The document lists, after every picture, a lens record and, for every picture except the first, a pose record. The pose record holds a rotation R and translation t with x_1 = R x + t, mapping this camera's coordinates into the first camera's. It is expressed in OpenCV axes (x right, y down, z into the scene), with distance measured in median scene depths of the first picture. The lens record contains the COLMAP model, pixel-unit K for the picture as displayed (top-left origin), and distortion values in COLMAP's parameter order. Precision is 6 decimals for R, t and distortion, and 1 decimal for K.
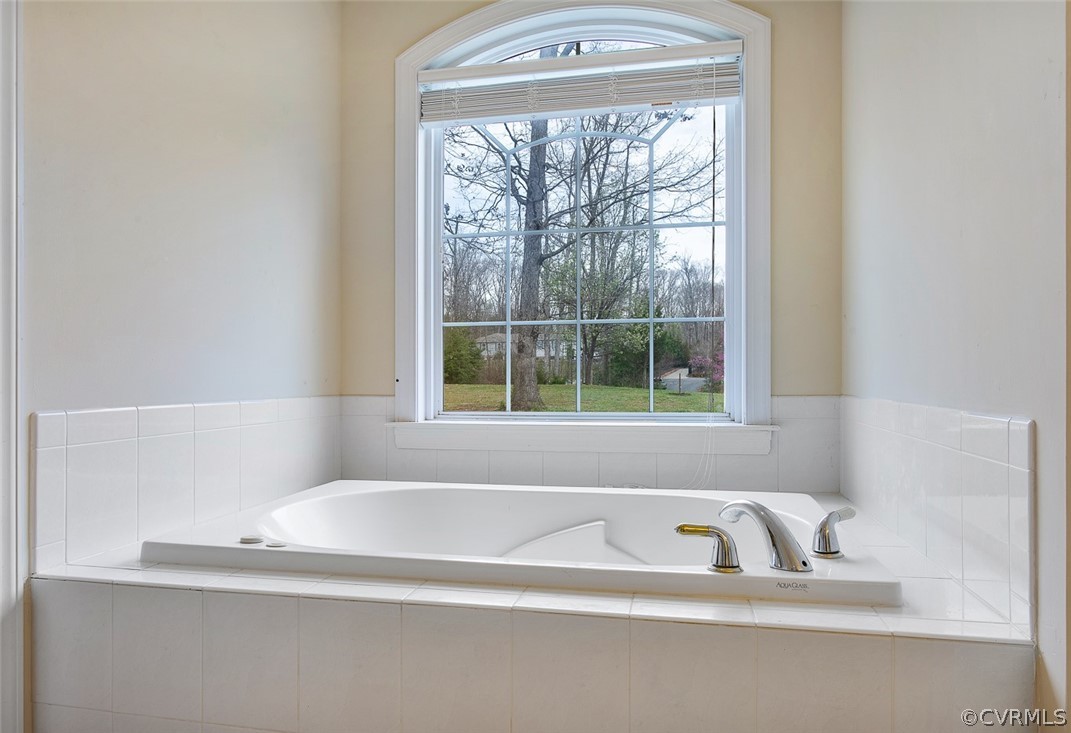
lens RADIAL K [[707.0, 0, 535.6], [0, 707.0, 365.4], [0, 0, 1]] dist [0.003935, 0.001524]
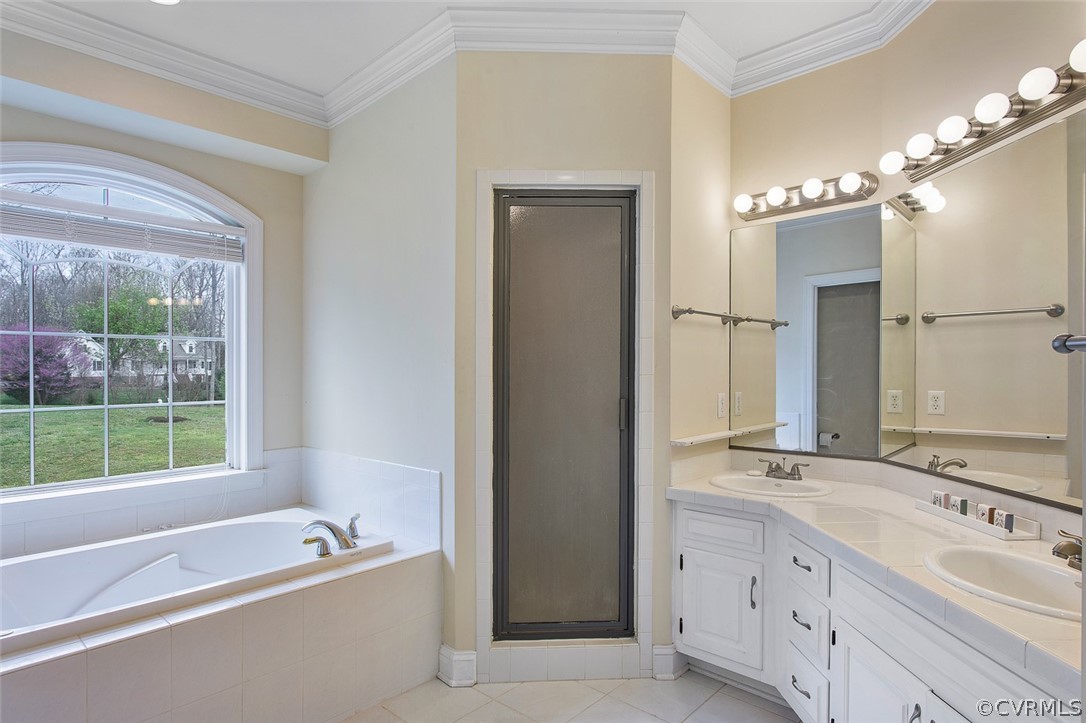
lens RADIAL K [[591.1, 0, 543.6], [0, 591.1, 366.7], [0, 0, 1]] dist [-0.002737, -0.000378]
pose [[0.529609, 0.003919, 0.848233, -0.877474], [-0.001418, 0.999992, -0.003735, -0.268742], [-0.848241, 0.000776, 0.529610, -0.488743]]
